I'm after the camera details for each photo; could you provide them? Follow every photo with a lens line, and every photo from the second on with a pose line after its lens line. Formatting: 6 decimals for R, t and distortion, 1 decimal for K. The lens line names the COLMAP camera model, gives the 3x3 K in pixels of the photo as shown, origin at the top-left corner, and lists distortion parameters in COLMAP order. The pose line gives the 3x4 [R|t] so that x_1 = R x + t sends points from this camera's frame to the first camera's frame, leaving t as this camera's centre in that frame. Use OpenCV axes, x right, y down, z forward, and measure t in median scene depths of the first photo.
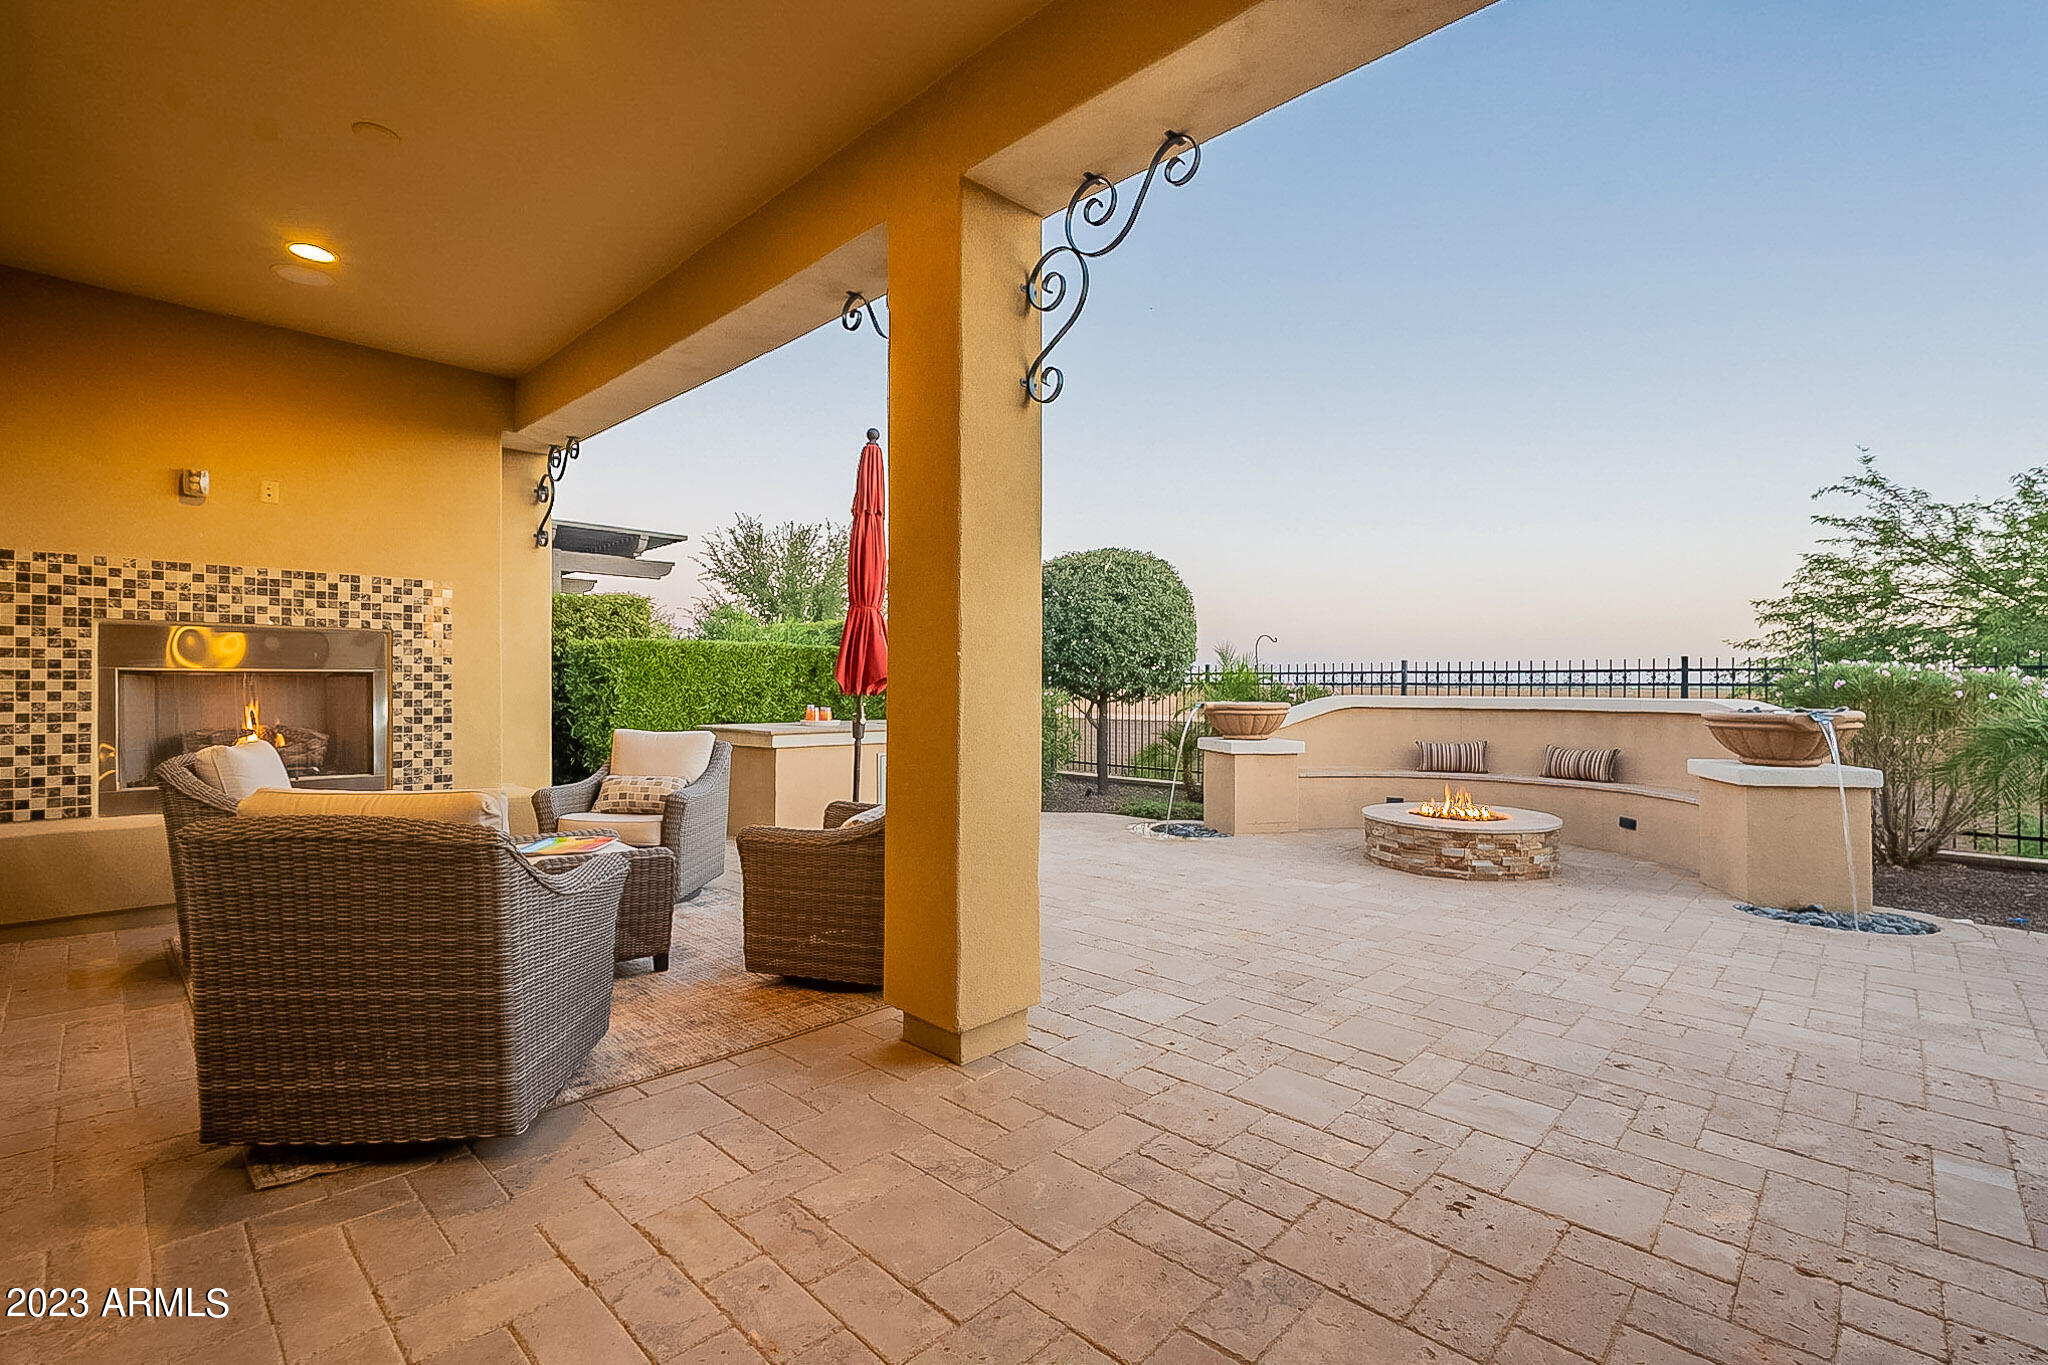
lens RADIAL K [[888.4, 0, 1024.0], [0, 888.4, 682.5], [0, 0, 1]] dist [-0.001206, -0.000066]
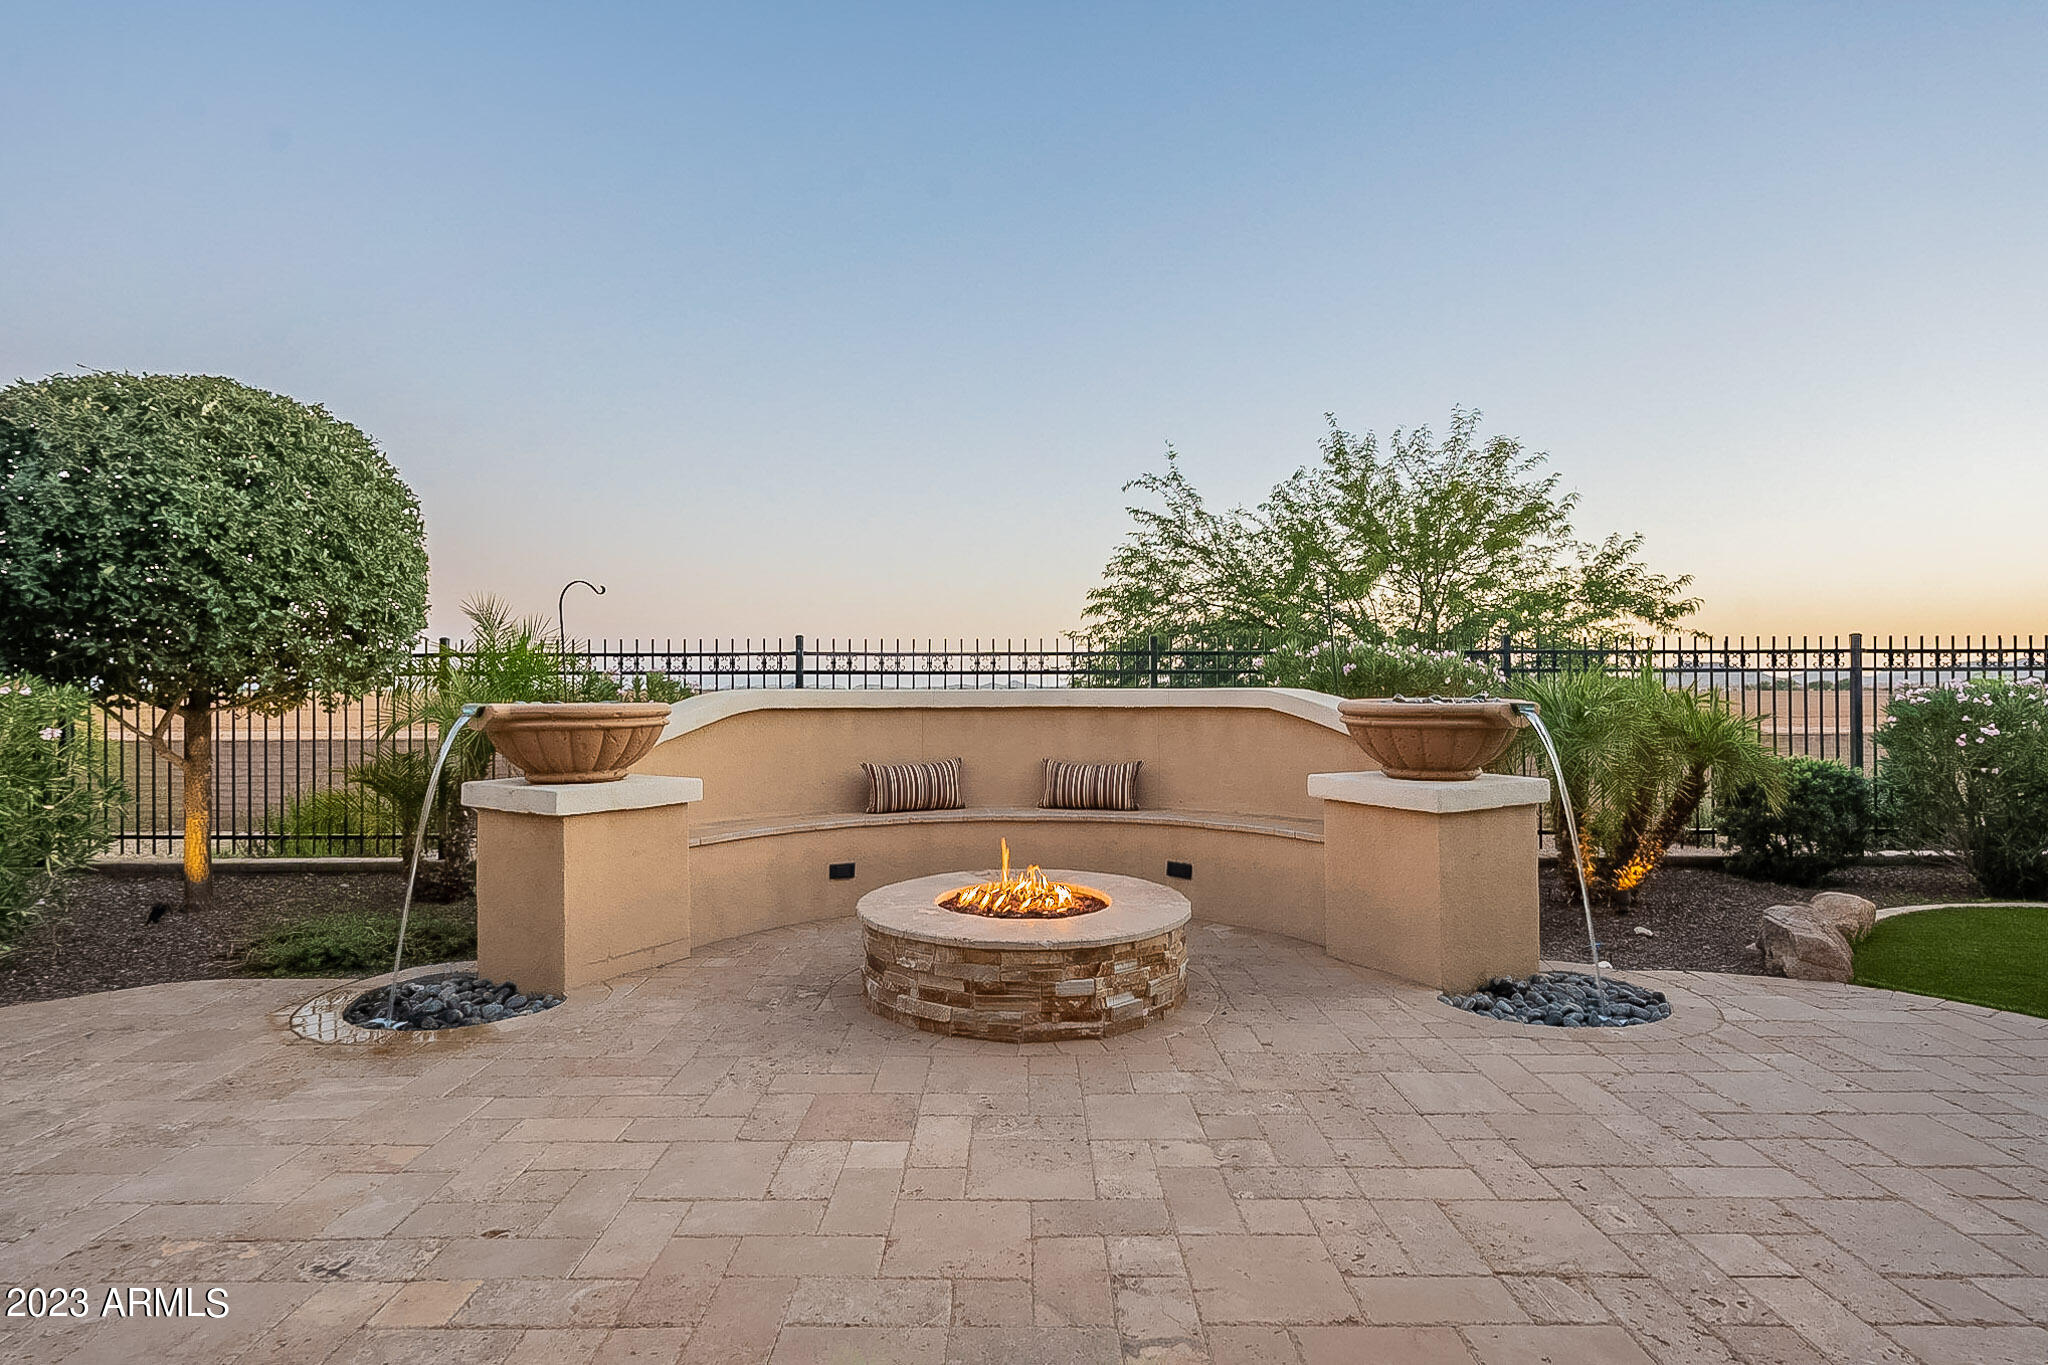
lens RADIAL K [[1163.0, 0, 1150.2], [0, 1163.0, 681.4], [0, 0, 1]] dist [0.000334, -0.001232]
pose [[0.717245, -0.003901, 0.696810, 0.025204], [0.001572, 0.999991, 0.003980, 0.006325], [-0.696819, -0.001759, 0.717245, 0.245052]]
